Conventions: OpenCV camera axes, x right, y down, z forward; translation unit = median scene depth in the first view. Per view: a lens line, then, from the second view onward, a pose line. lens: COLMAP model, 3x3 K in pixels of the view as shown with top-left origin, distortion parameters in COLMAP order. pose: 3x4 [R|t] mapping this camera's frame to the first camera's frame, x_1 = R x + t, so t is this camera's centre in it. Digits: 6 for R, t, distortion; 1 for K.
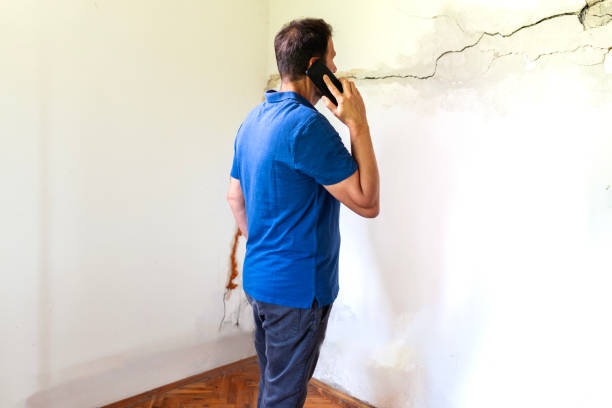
lens RADIAL K [[576.2, 0, 301.8], [0, 576.2, 210.3], [0, 0, 1]] dist [0.002118, 0.000000]
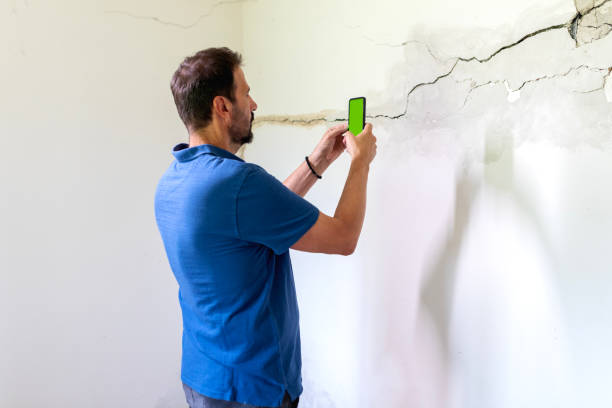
lens RADIAL K [[576.2, 0, 304.0], [0, 576.2, 208.6], [0, 0, 1]] dist [0.002118, 0.000000]
pose [[0.991107, -0.013066, -0.132428, 0.190918], [0.002215, 0.996650, -0.081755, -0.033928], [0.133052, 0.080734, 0.987815, 0.186075]]
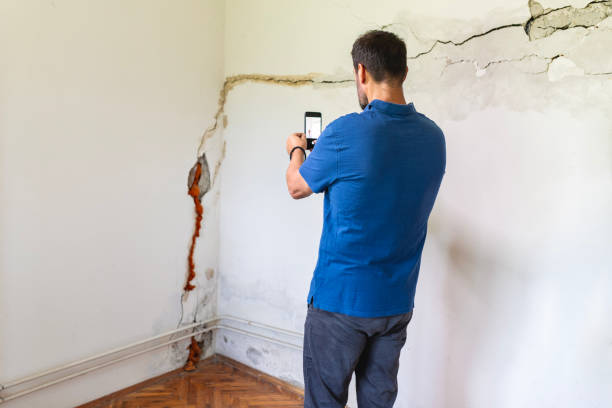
lens RADIAL K [[576.2, 0, 301.9], [0, 576.2, 212.3], [0, 0, 1]] dist [0.002118, 0.000000]
pose [[0.994220, -0.008803, 0.106997, -0.042385], [0.008869, 0.999961, -0.000142, 0.003884], [-0.106991, 0.001091, 0.994259, -0.020832]]
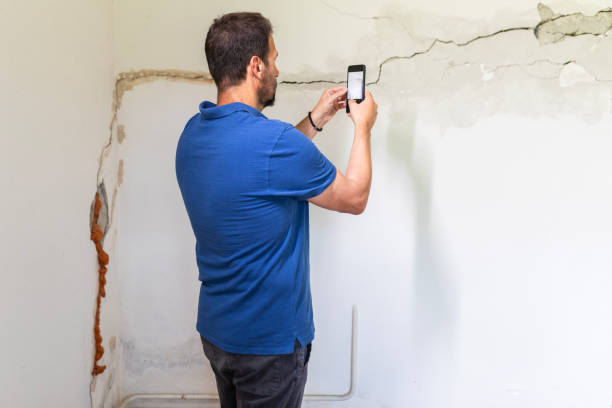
lens RADIAL K [[576.2, 0, 307.0], [0, 576.2, 218.3], [0, 0, 1]] dist [0.002118, 0.000000]
pose [[0.781415, -0.103321, 0.615399, -0.432269], [0.106708, 0.993796, 0.031356, -0.061198], [-0.614821, 0.041166, 0.787592, 0.359669]]
